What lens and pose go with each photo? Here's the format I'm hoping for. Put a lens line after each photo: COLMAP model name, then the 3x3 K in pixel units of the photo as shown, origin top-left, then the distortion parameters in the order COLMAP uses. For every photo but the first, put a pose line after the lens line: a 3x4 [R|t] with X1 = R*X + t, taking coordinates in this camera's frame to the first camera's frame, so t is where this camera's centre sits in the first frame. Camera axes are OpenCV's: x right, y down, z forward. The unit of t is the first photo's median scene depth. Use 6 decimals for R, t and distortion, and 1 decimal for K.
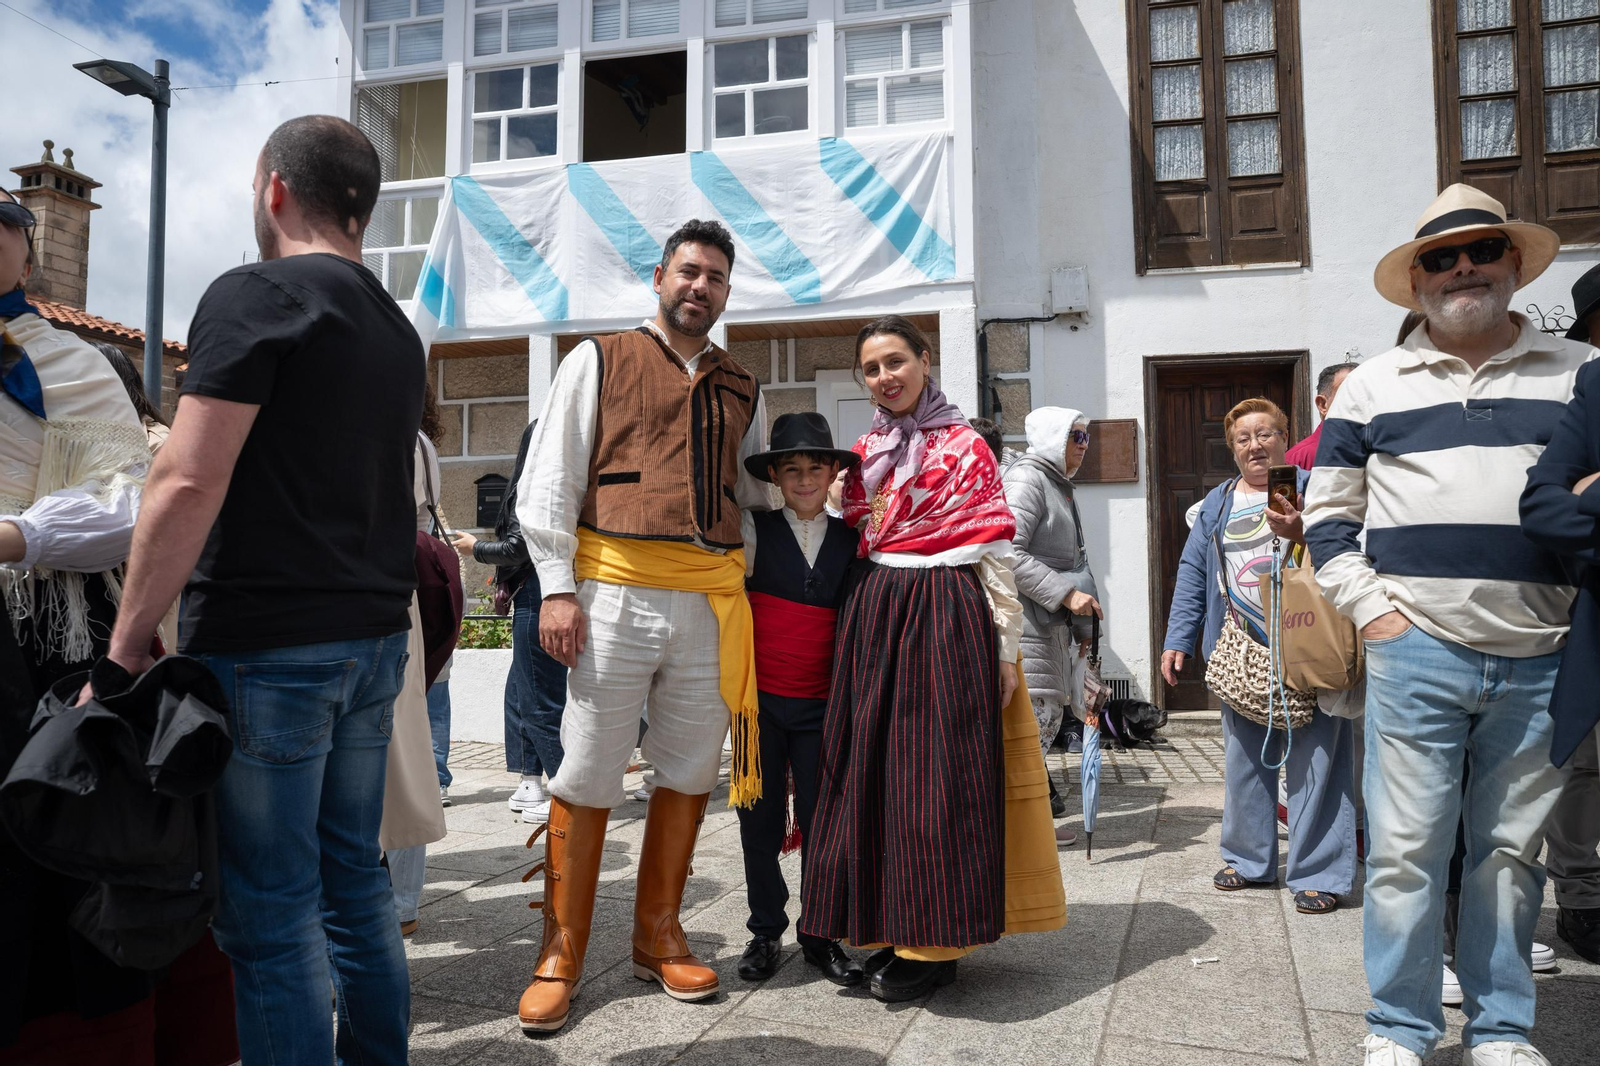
lens RADIAL K [[1059.0, 0, 800.1], [0, 1059.0, 573.2], [0, 0, 1]] dist [-0.084562, 0.068257]
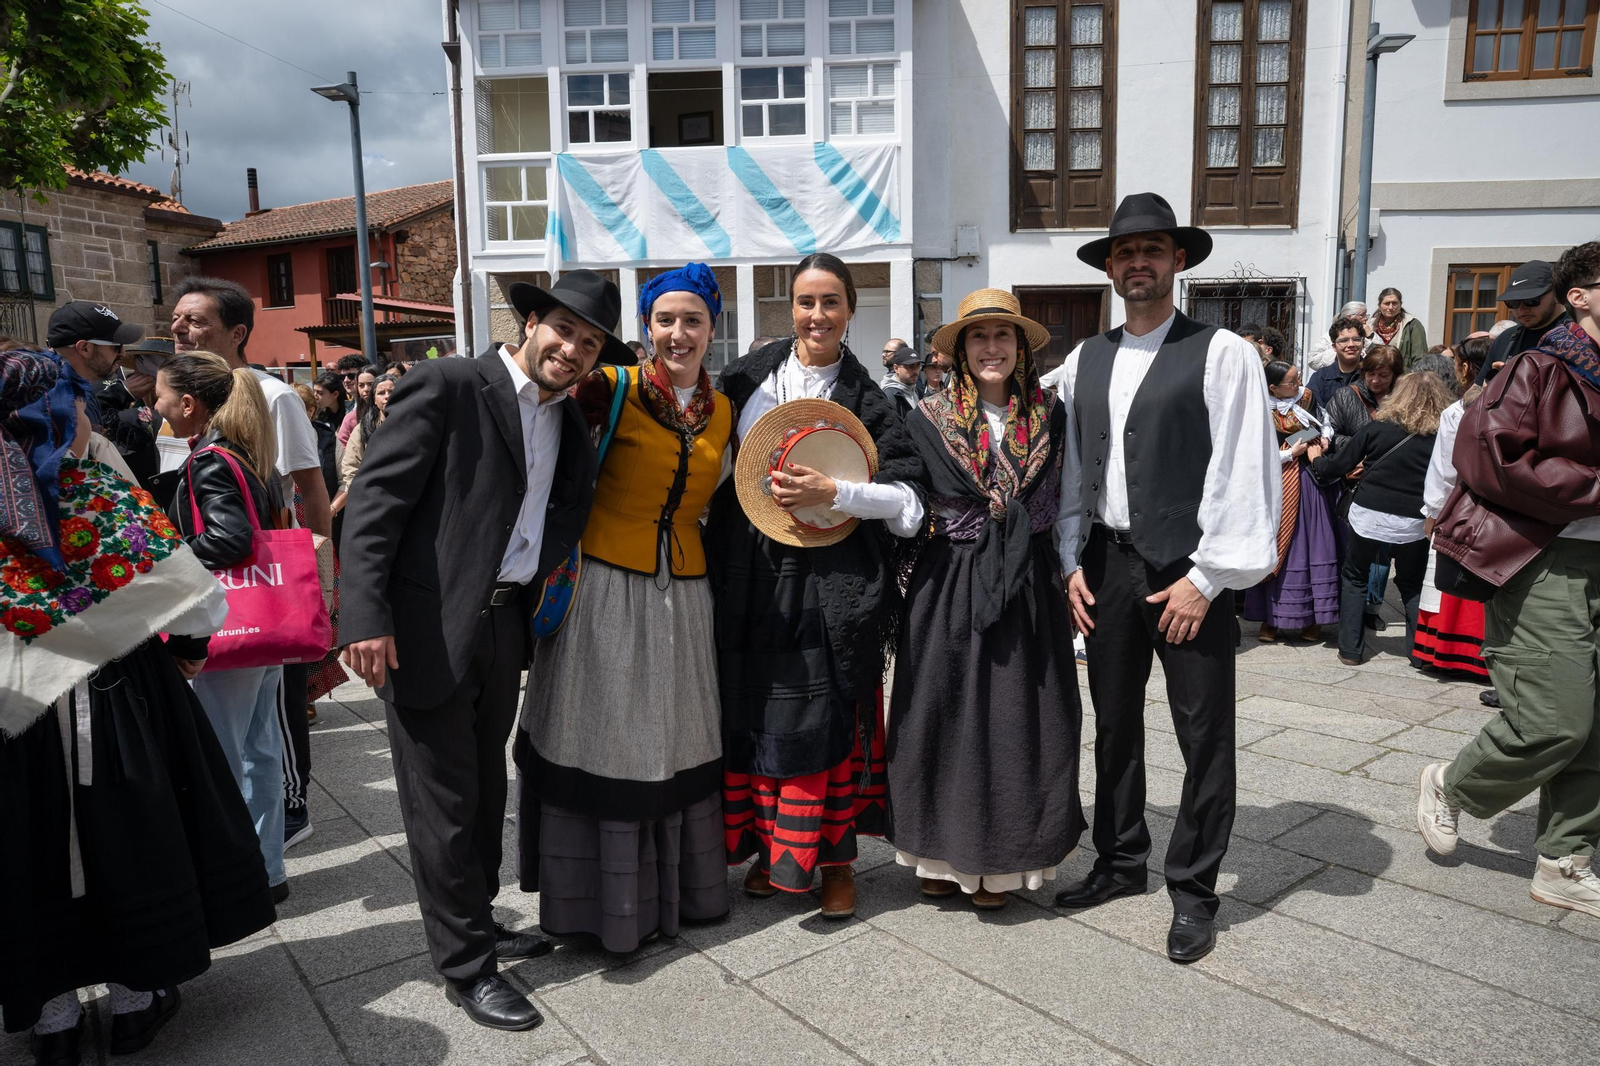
lens RADIAL K [[1059.0, 0, 774.0], [0, 1059.0, 571.4], [0, 0, 1]] dist [-0.084562, 0.068257]
pose [[0.992192, -0.036718, 0.119192, -0.242715], [0.010624, 0.977090, 0.212560, -0.125166], [-0.124266, -0.209634, 0.969851, -0.607022]]
